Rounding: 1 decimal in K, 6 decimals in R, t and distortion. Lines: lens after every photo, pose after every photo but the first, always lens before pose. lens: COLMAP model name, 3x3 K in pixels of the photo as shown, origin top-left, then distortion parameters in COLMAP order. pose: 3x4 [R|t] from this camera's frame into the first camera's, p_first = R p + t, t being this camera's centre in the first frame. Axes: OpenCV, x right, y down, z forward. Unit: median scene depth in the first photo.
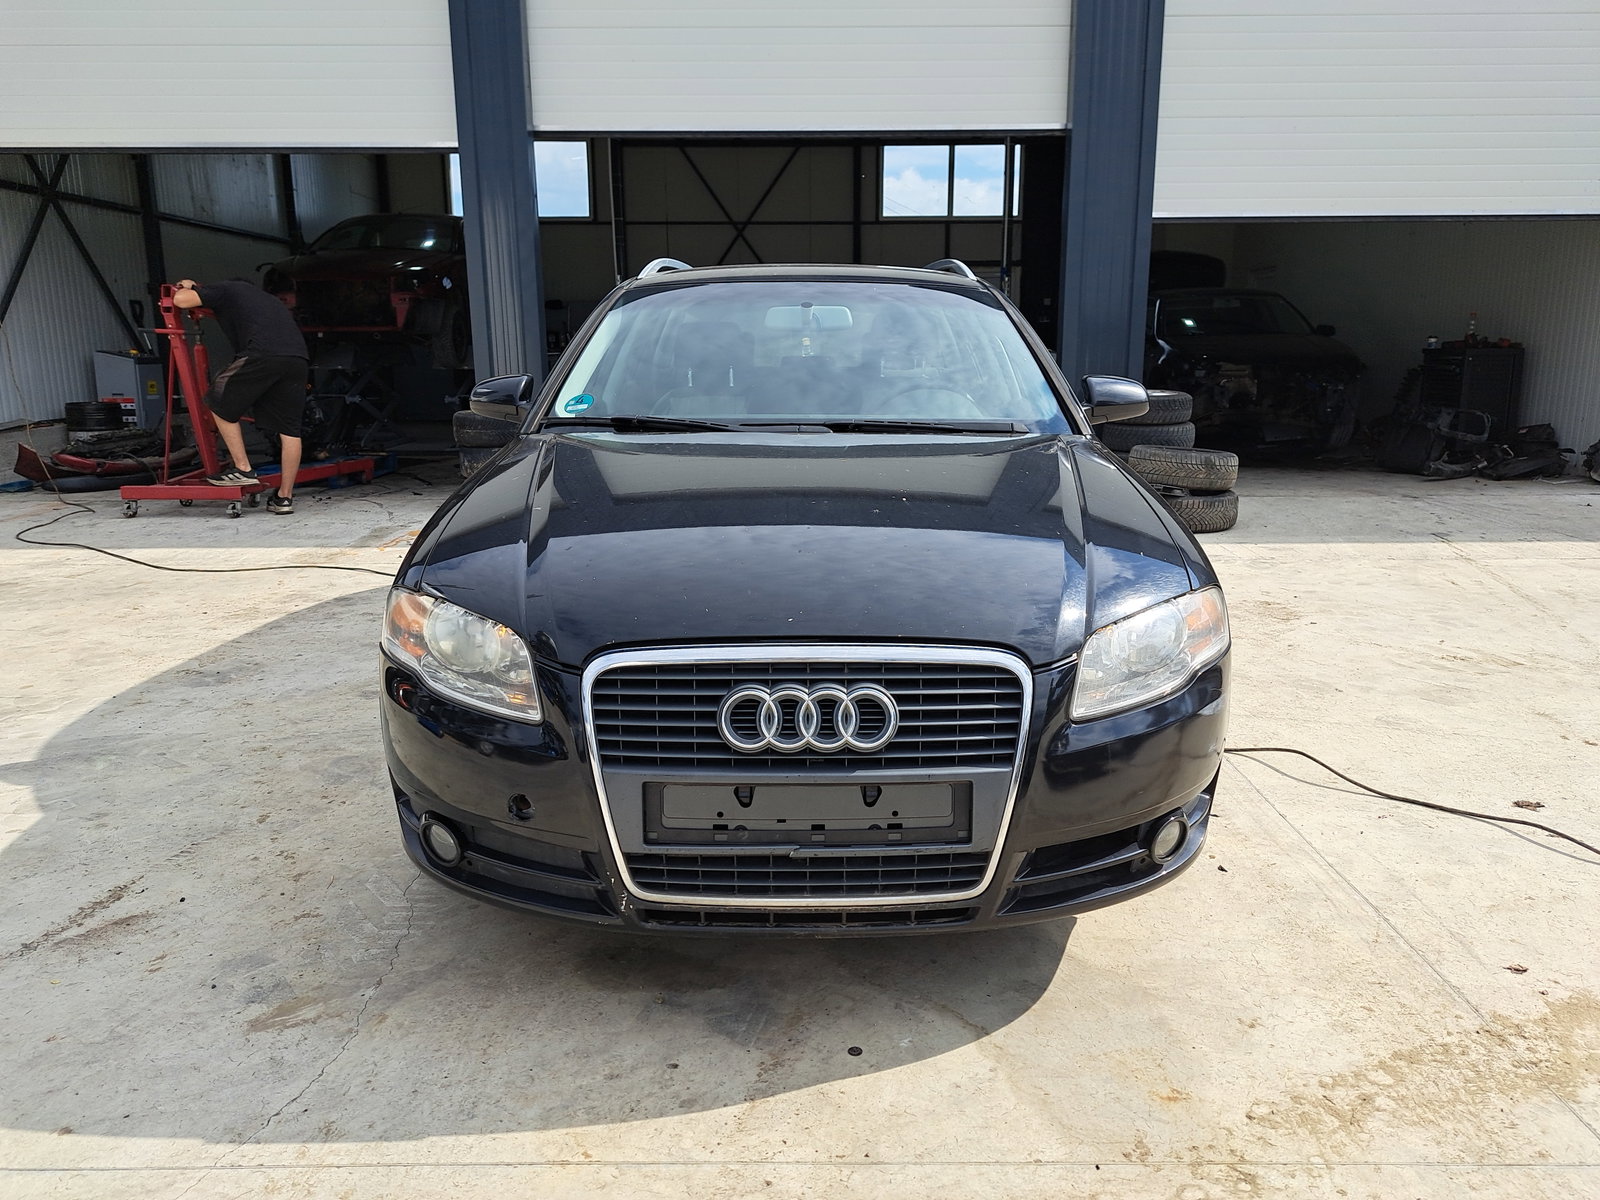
lens RADIAL K [[1179.6, 0, 824.0], [0, 1179.6, 599.9], [0, 0, 1]] dist [0.001292, -0.008016]
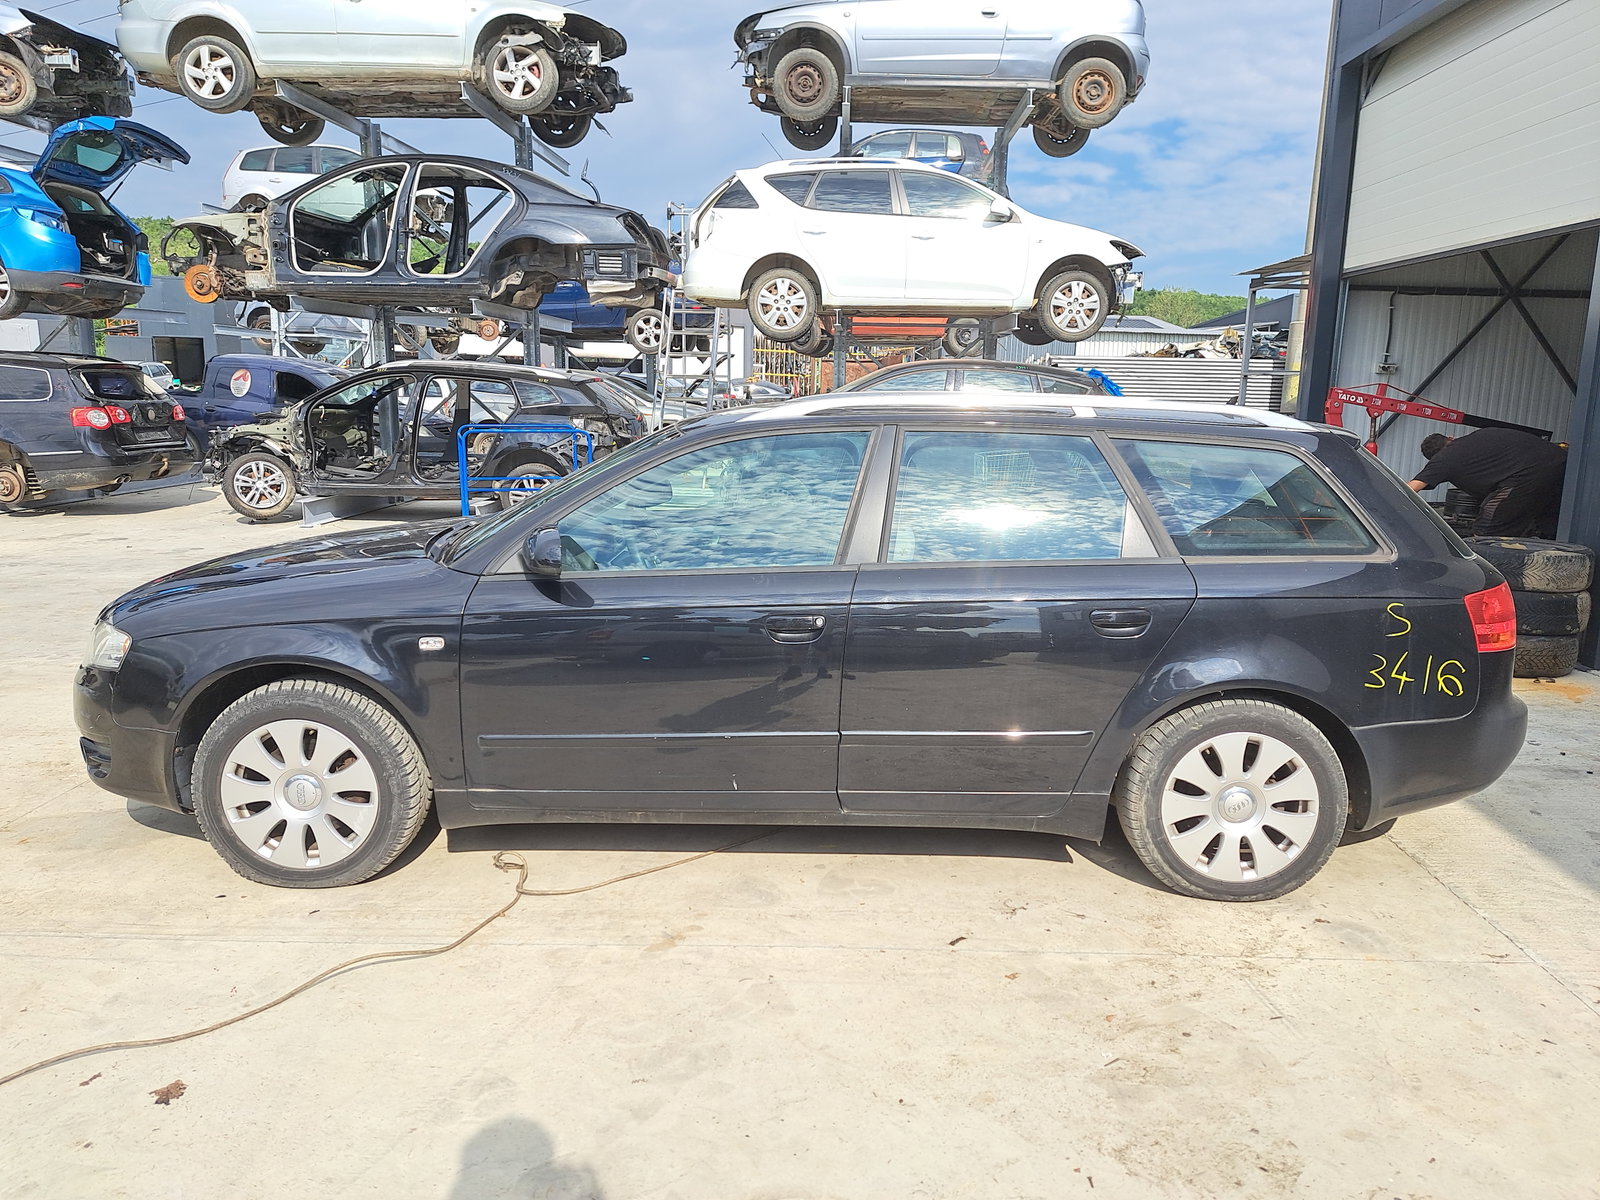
lens RADIAL K [[1179.6, 0, 824.0], [0, 1179.6, 599.9], [0, 0, 1]] dist [0.001292, -0.008016]
pose [[-0.015557, 0.219953, -0.975386, 1.116805], [-0.228686, 0.948865, 0.217620, -0.372257], [0.973376, 0.226443, 0.035538, 1.130572]]
